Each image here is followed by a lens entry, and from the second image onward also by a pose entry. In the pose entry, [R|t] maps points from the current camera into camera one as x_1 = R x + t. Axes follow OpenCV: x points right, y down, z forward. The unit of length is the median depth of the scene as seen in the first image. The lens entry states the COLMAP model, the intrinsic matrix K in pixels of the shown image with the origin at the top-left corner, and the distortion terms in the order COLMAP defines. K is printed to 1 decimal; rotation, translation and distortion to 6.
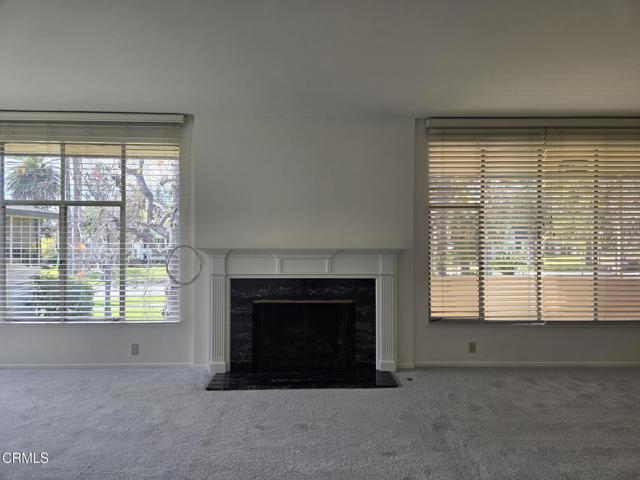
lens RADIAL K [[430.5, 0, 320.0], [0, 430.5, 233.4], [0, 0, 1]] dist [0.052851, -0.023264]
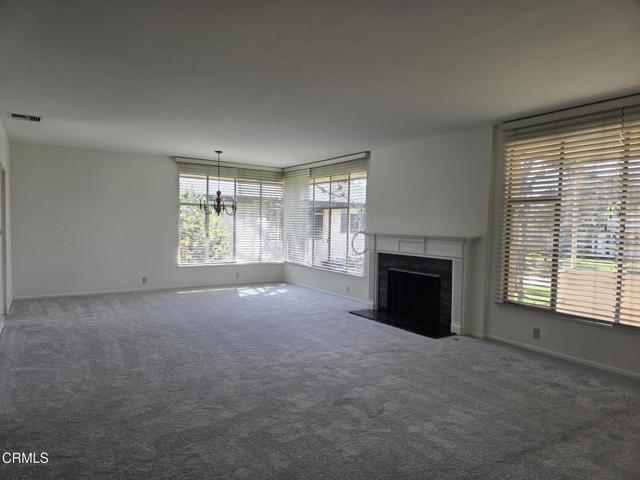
lens RADIAL K [[430.5, 0, 320.5], [0, 430.5, 244.0], [0, 0, 1]] dist [0.052851, -0.023264]
pose [[0.511489, 0.047713, -0.857964, 1.025424], [-0.014238, 0.998791, 0.047056, 0.002206], [0.859172, -0.011853, 0.511550, 0.007545]]
